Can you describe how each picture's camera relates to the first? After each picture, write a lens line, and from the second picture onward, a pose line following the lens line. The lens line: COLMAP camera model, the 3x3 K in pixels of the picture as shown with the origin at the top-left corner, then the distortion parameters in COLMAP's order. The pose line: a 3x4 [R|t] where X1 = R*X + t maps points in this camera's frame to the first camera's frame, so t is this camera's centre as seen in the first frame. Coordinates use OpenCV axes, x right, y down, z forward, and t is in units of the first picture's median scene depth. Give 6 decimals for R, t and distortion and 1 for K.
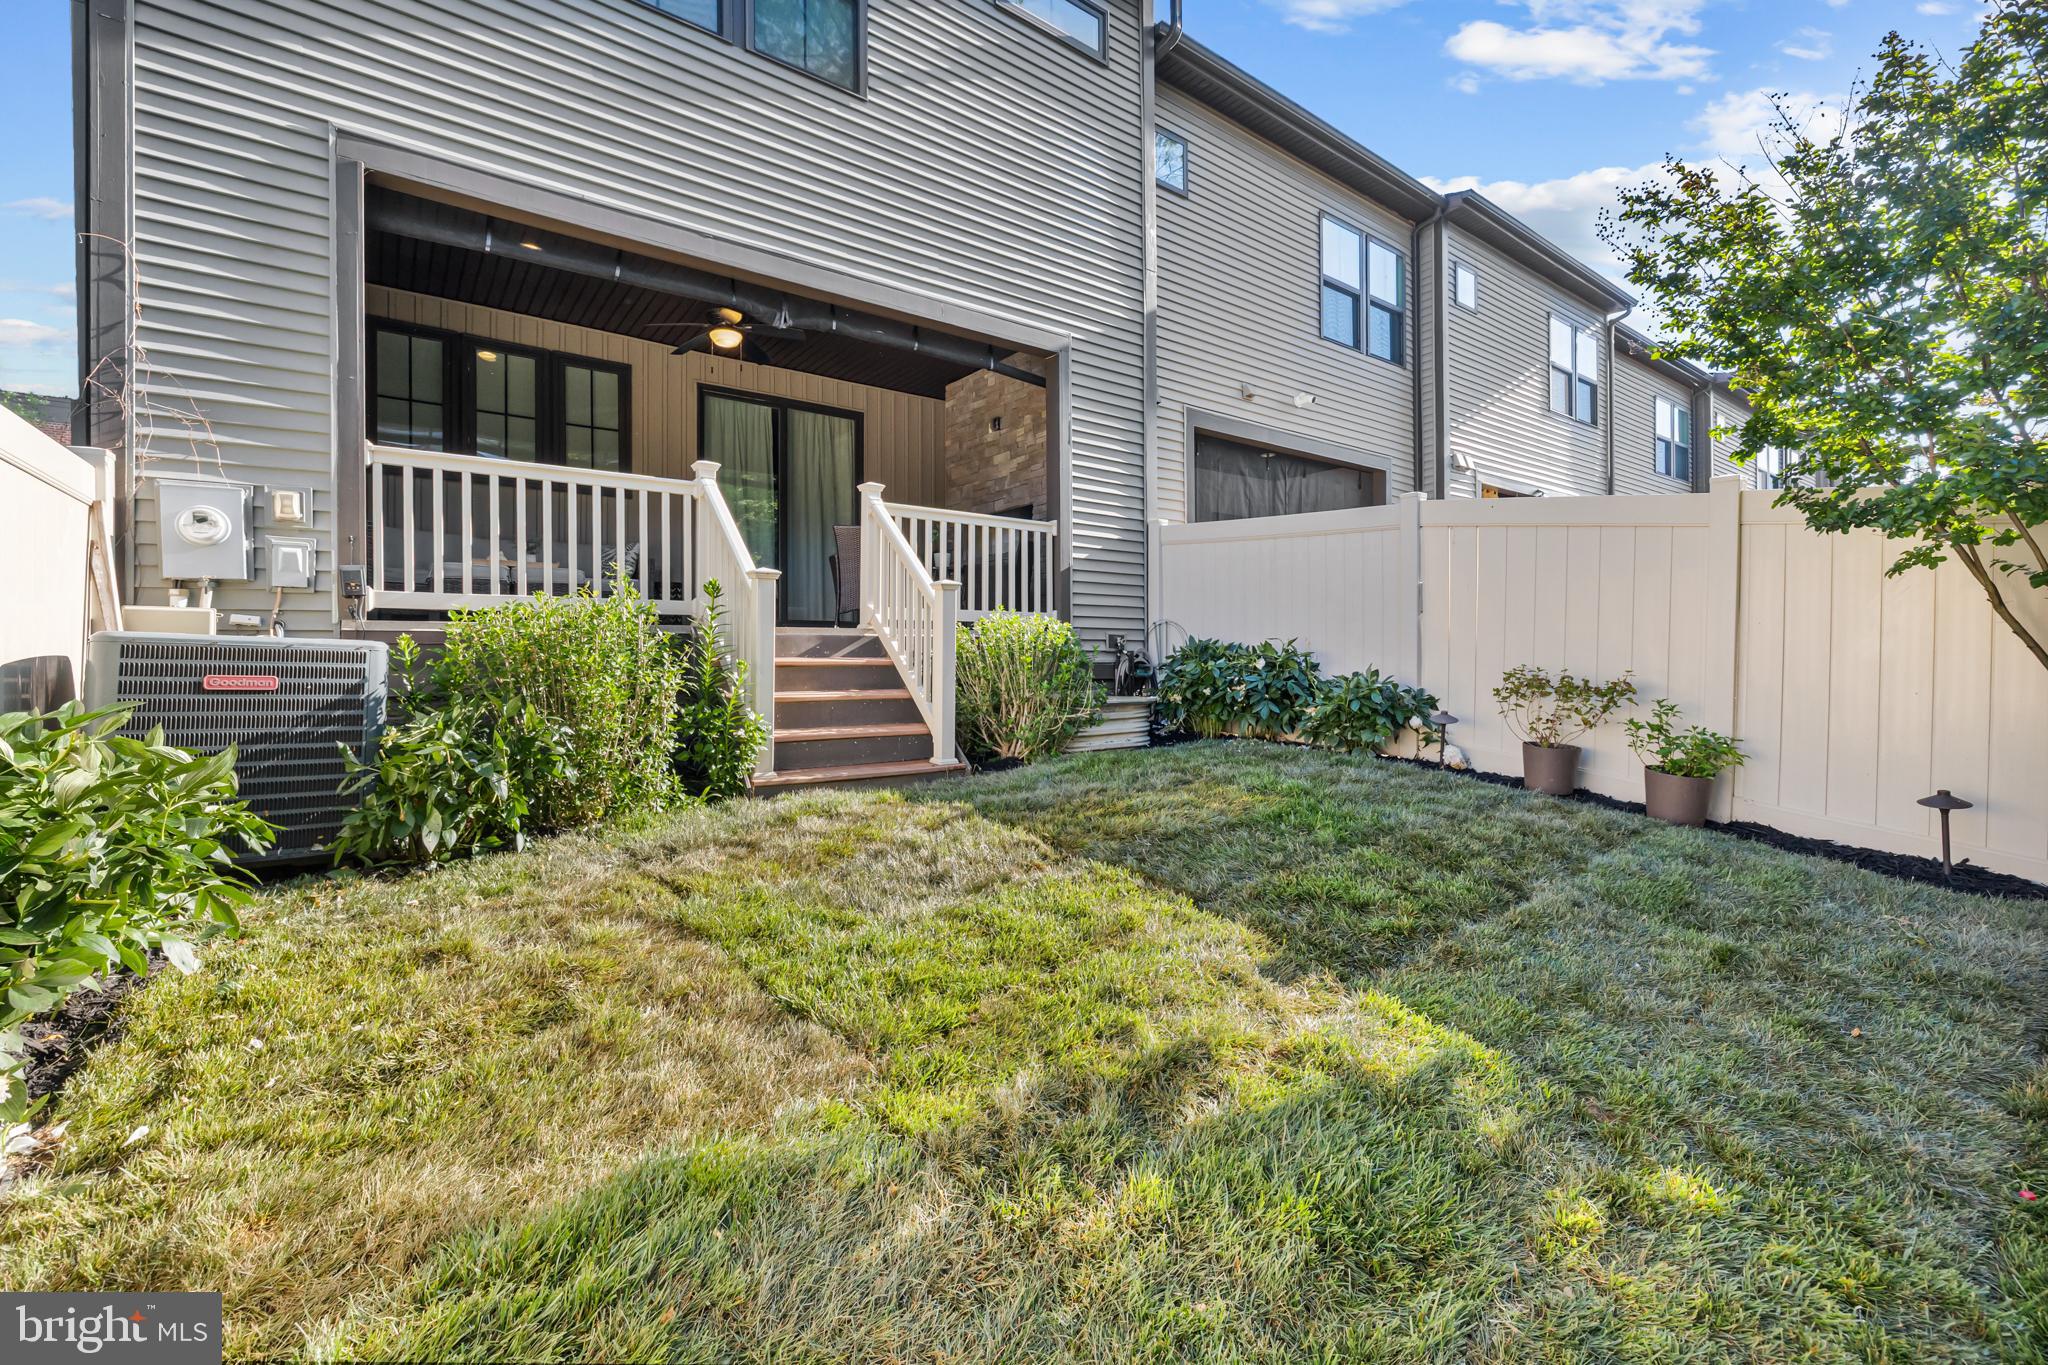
lens RADIAL K [[926.1, 0, 1021.6], [0, 926.1, 626.0], [0, 0, 1]] dist [0.002015, 0.000097]
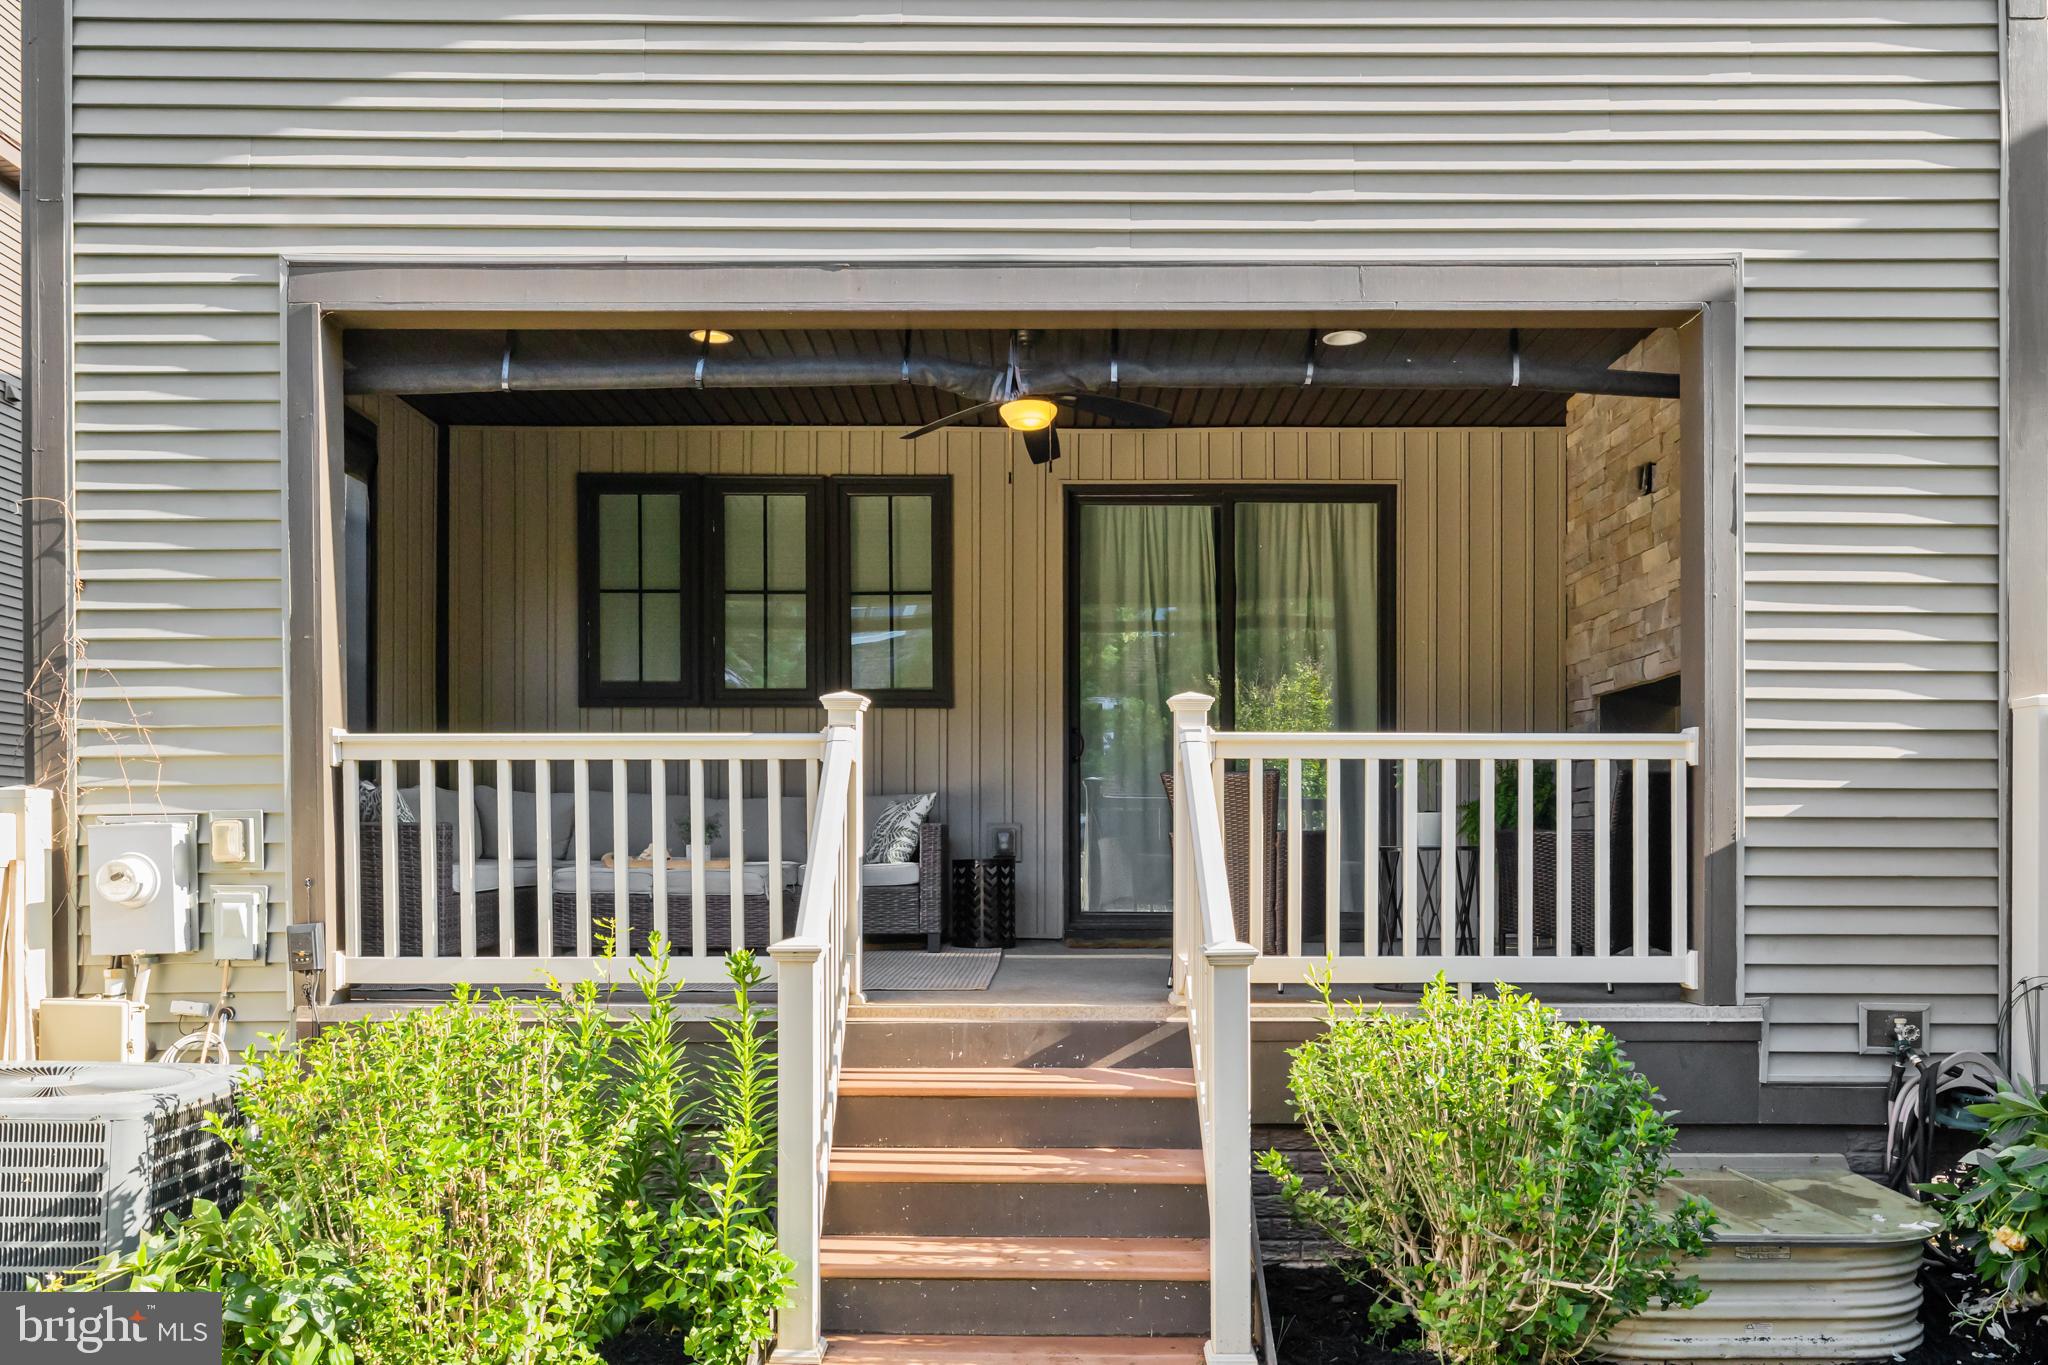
lens RADIAL K [[1552.5, 0, 1027.6], [0, 1552.5, 794.0], [0, 0, 1]] dist [-0.004955, 0.000690]
pose [[0.782564, -0.011444, -0.622465, 0.285276], [0.023211, 0.999672, 0.010803, -0.122685], [0.622137, -0.022902, 0.782573, 0.356326]]
